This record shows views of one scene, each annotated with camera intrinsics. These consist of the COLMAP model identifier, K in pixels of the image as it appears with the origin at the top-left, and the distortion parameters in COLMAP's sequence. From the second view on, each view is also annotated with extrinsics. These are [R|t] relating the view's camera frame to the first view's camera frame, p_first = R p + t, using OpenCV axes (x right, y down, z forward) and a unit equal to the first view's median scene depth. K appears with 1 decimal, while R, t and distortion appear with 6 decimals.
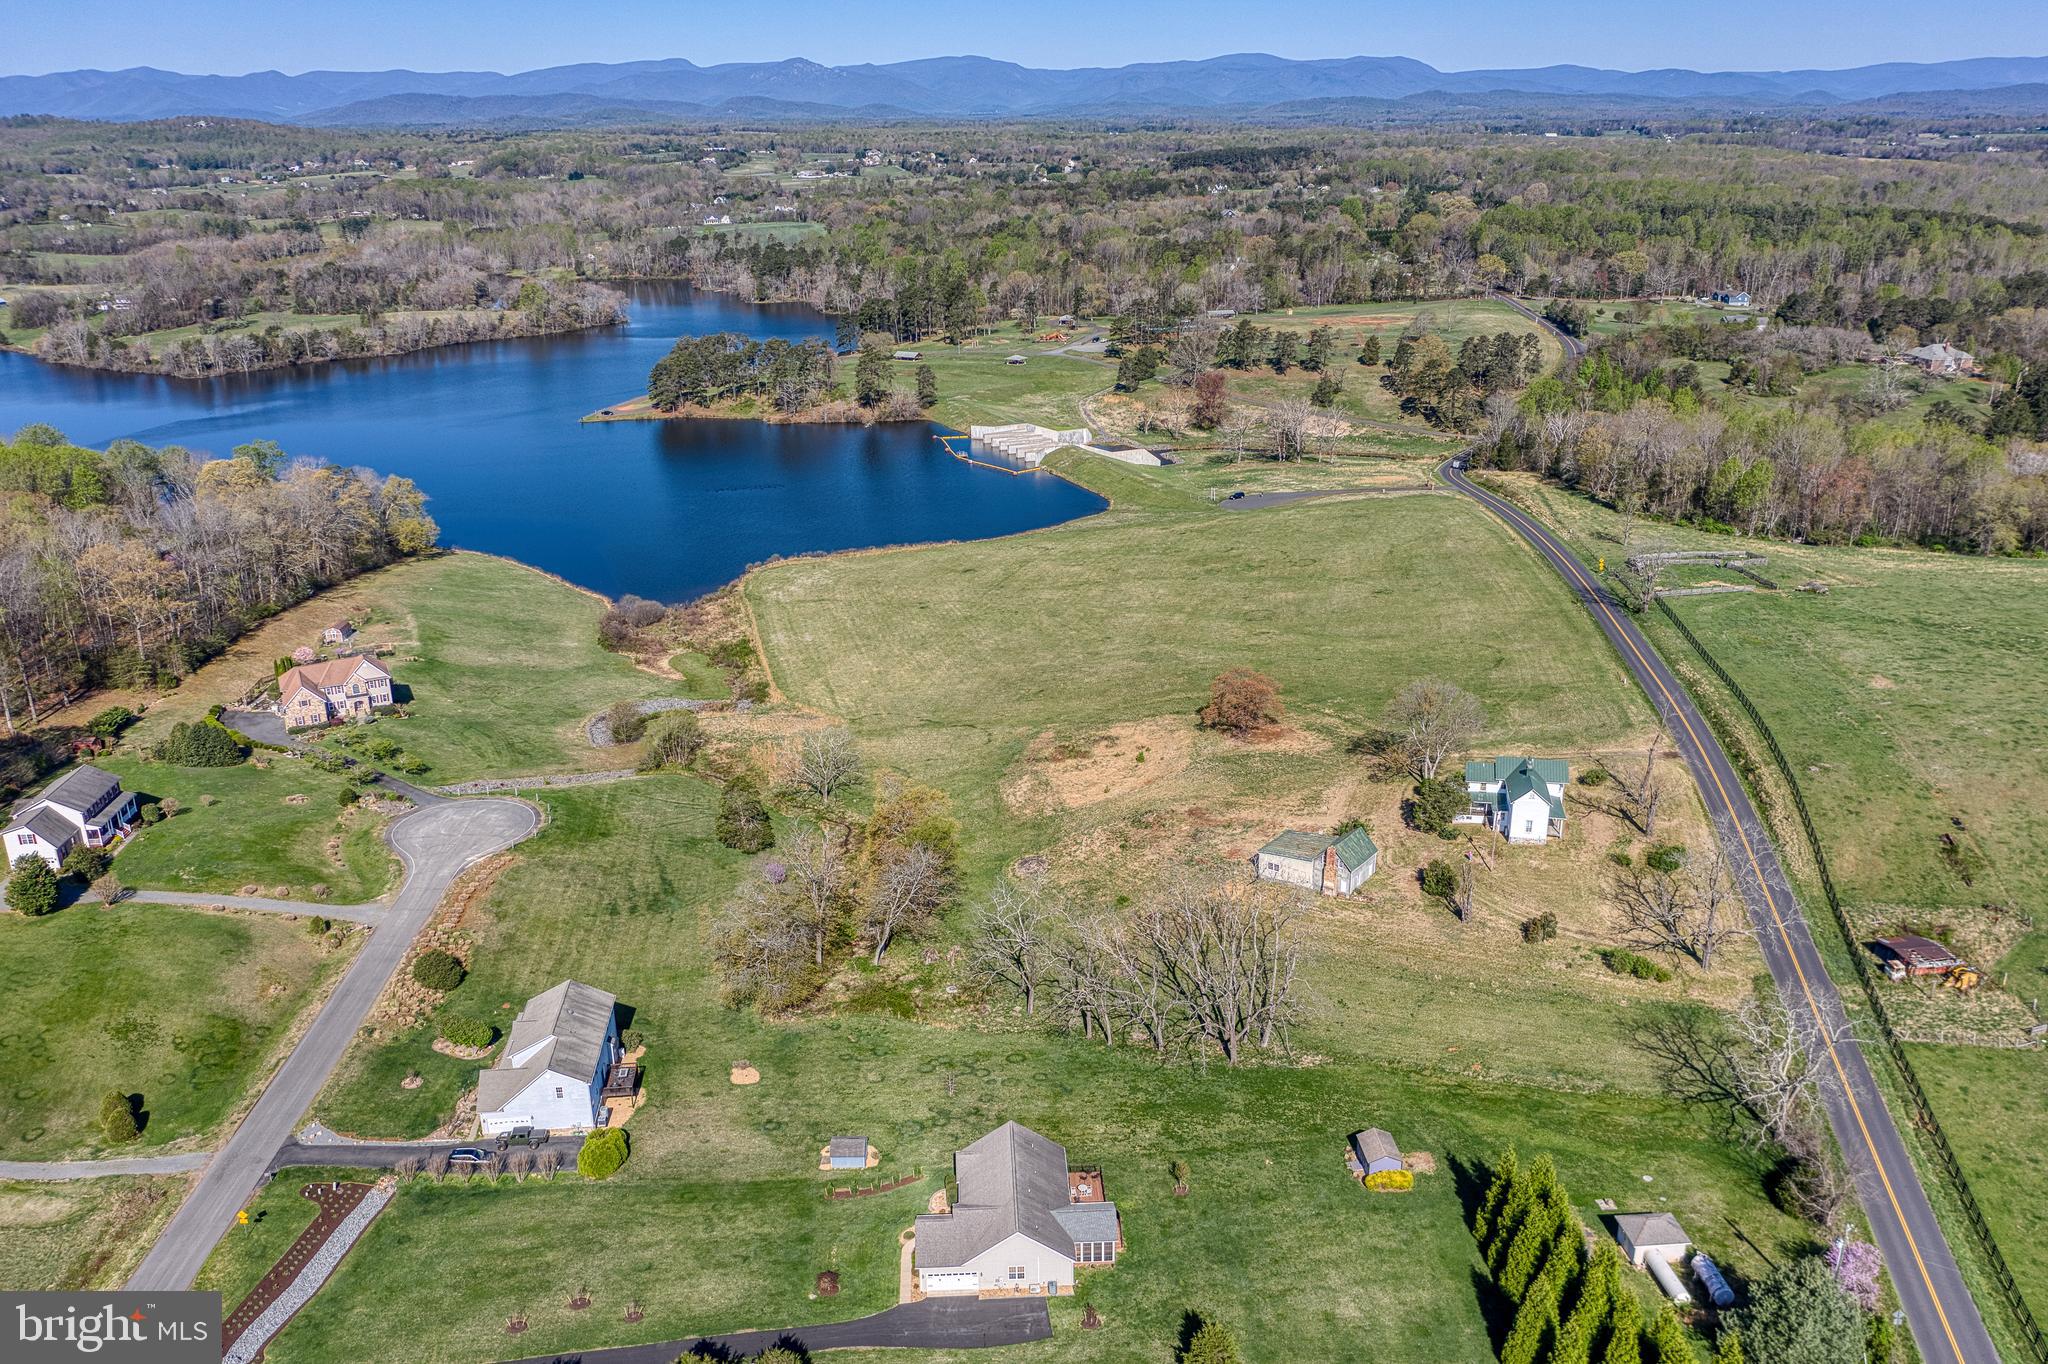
lens RADIAL K [[1679.1, 0, 1030.5], [0, 1679.1, 680.3], [0, 0, 1]] dist [-0.009535, -0.019629]
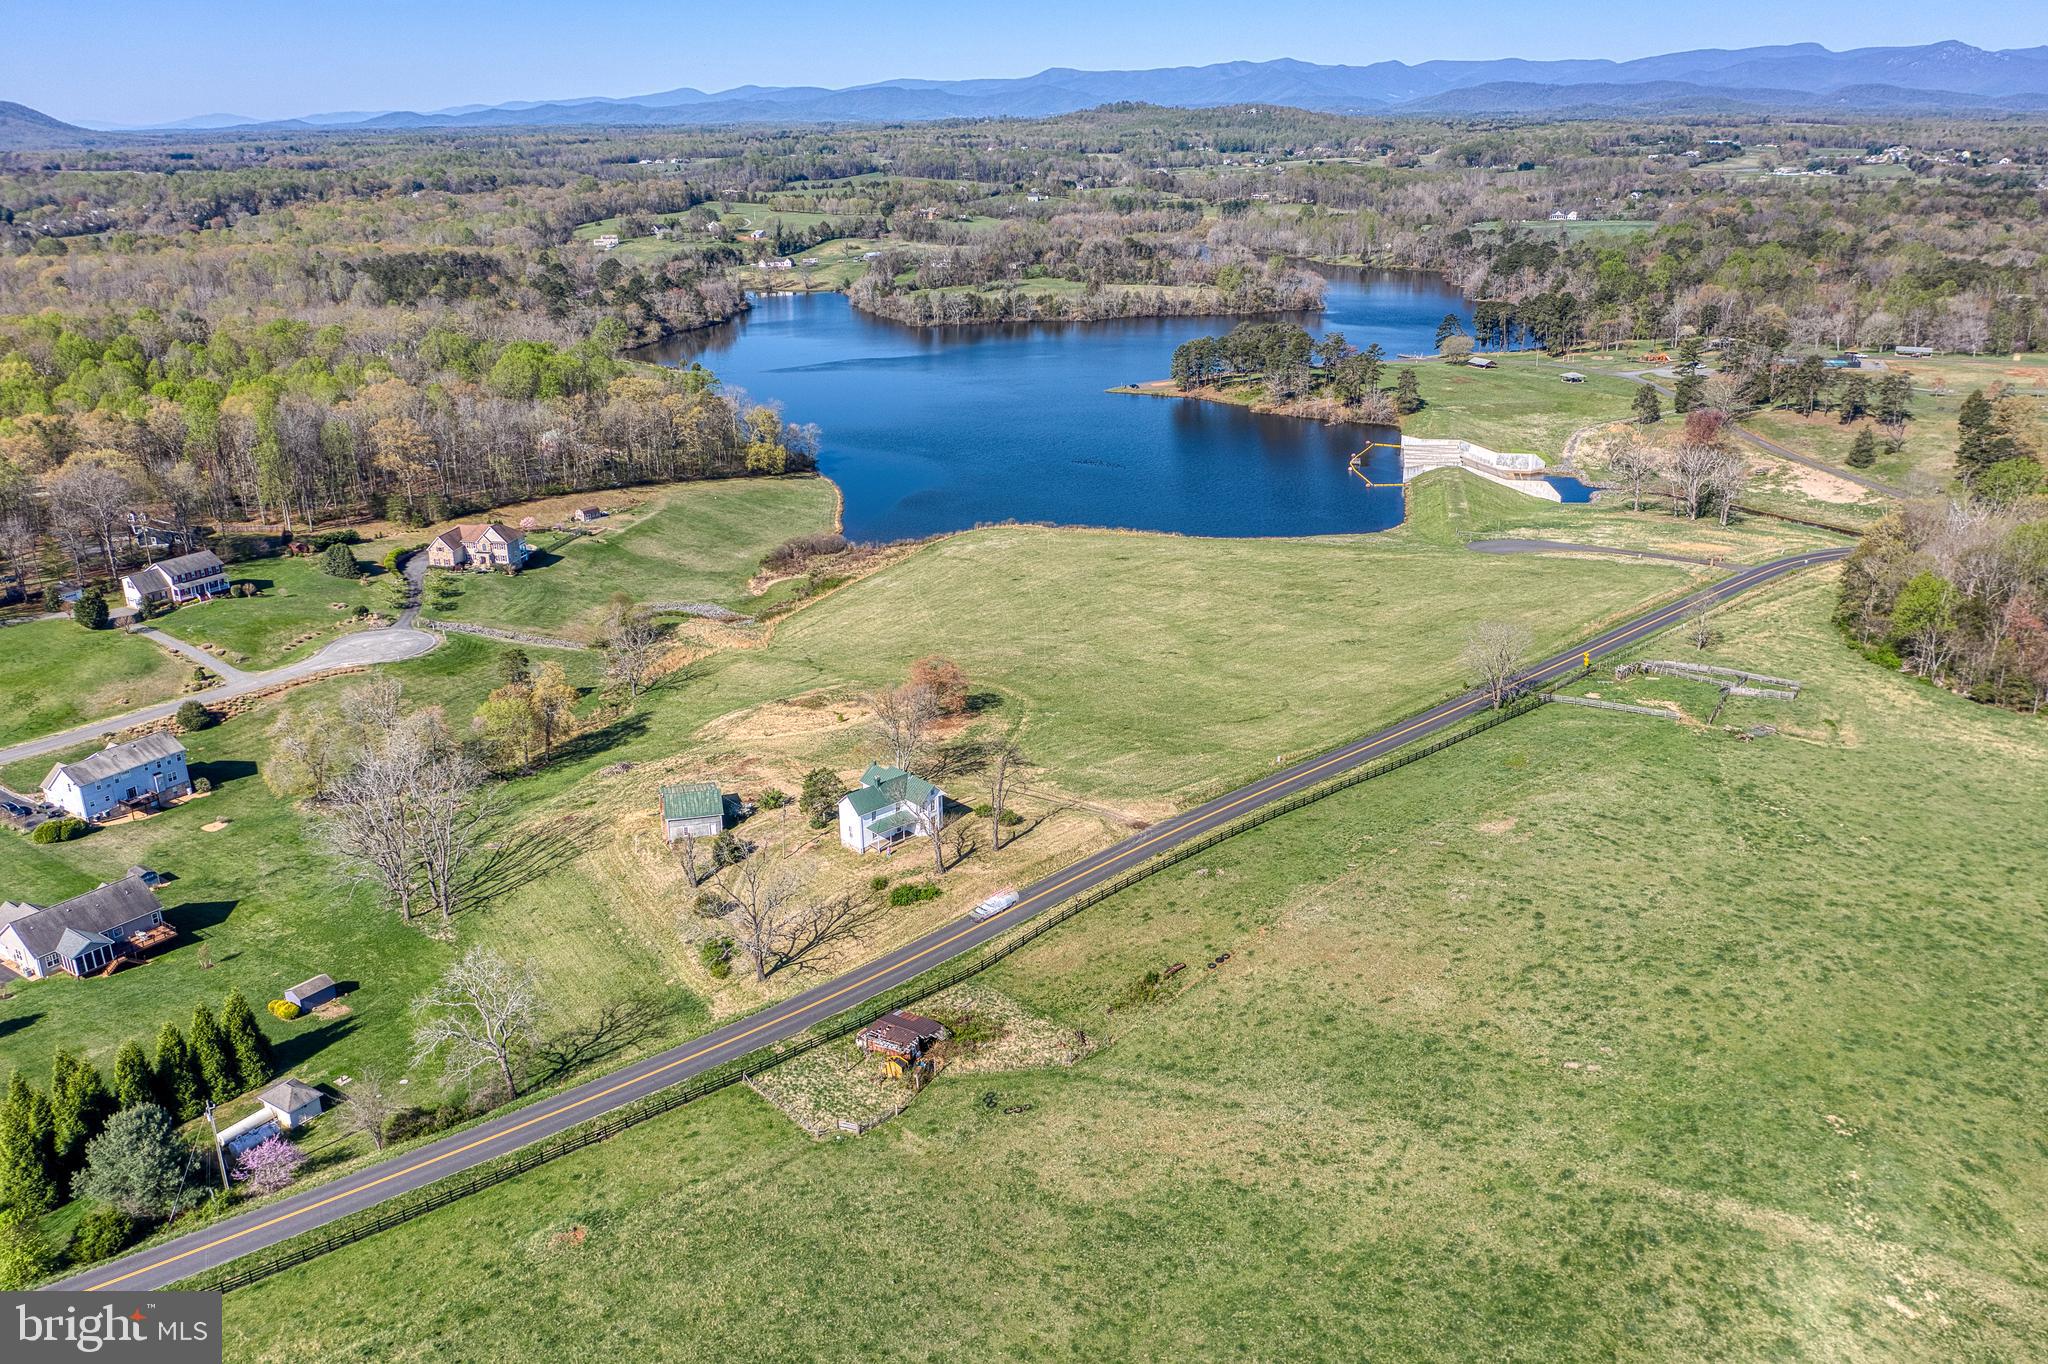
lens RADIAL K [[1679.1, 0, 1025.6], [0, 1679.1, 675.6], [0, 0, 1]] dist [-0.009535, -0.019629]
pose [[0.775001, 0.201863, -0.598853, 0.368090], [-0.198495, 0.977410, 0.072588, -0.038434], [0.599978, 0.062613, 0.797563, 0.092197]]
